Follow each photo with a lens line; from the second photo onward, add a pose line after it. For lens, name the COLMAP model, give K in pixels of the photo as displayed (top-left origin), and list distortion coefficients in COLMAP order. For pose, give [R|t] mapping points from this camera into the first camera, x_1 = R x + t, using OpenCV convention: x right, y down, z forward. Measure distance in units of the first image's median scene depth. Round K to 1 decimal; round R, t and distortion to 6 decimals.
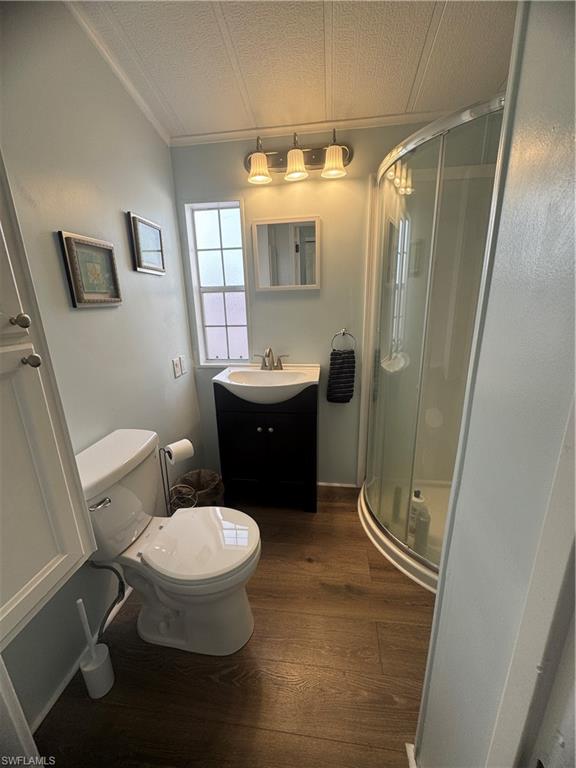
lens RADIAL K [[307.7, 0, 289.8], [0, 307.7, 384.4], [0, 0, 1]] dist [-0.001265, -0.000442]
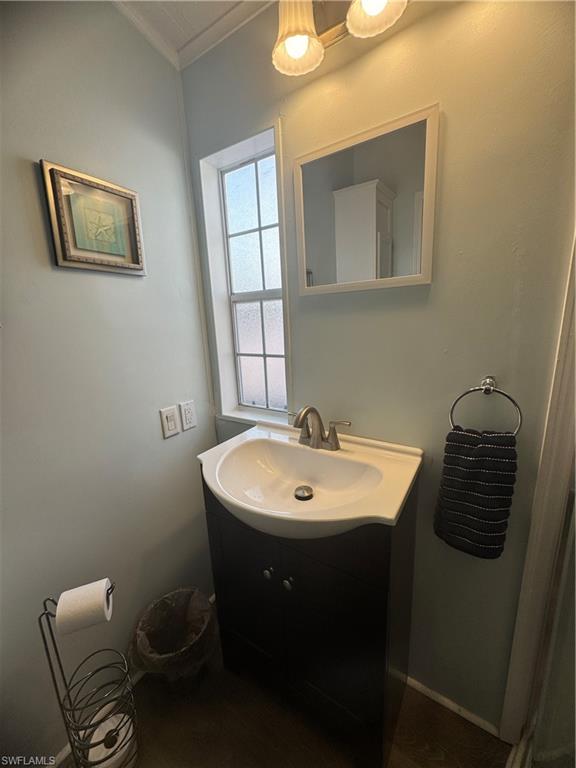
lens RADIAL K [[307.7, 0, 287.9], [0, 307.7, 384.6], [0, 0, 1]] dist [-0.001265, -0.000442]
pose [[0.898605, 0.078507, -0.431678, 0.119737], [-0.096547, 0.995127, -0.019999, -0.146680], [0.428005, 0.059649, 0.901806, 0.556154]]
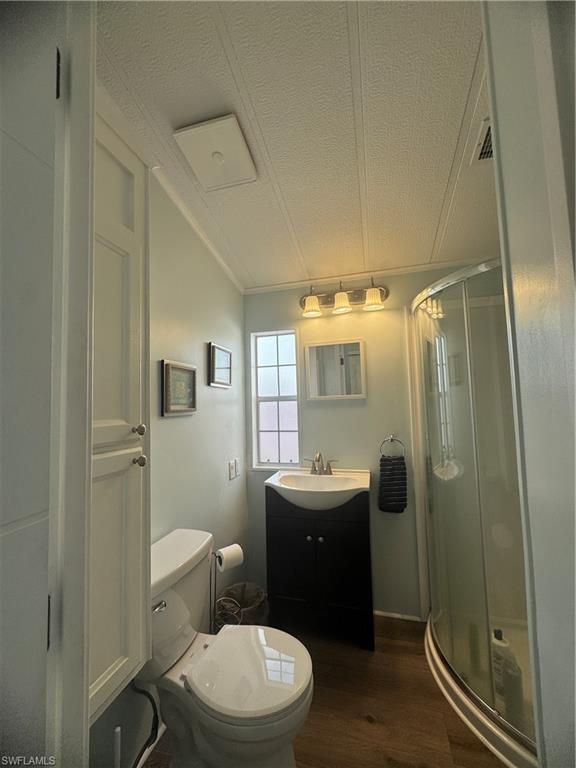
lens RADIAL K [[307.7, 0, 289.3], [0, 307.7, 383.3], [0, 0, 1]] dist [-0.001265, -0.000442]
pose [[0.989988, -0.013513, -0.140506, -0.017872], [-0.033651, 0.944112, -0.327904, 0.005457], [0.137084, 0.329349, 0.934204, -0.070692]]
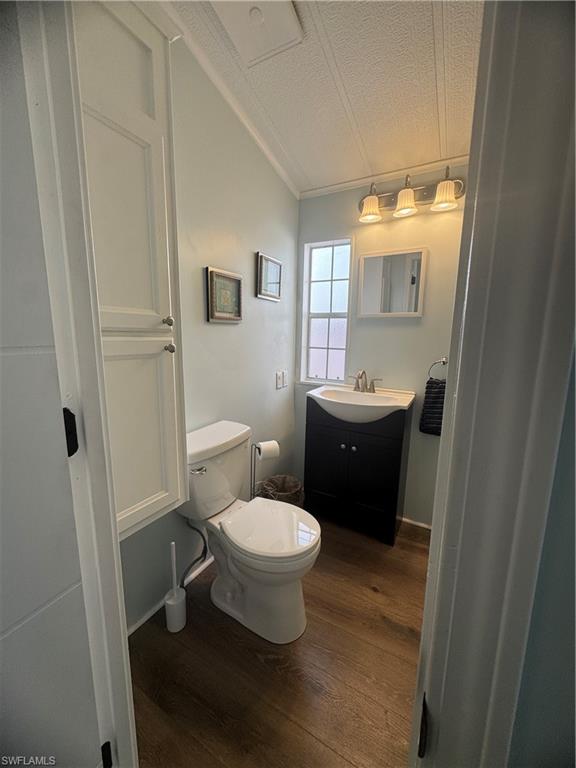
lens RADIAL K [[307.7, 0, 288.8], [0, 307.7, 384.3], [0, 0, 1]] dist [-0.001265, -0.000442]
pose [[0.927215, 0.103492, -0.359947, 0.083496], [-0.139730, 0.987262, -0.076083, 0.044590], [0.347488, 0.120840, 0.929865, -0.054465]]
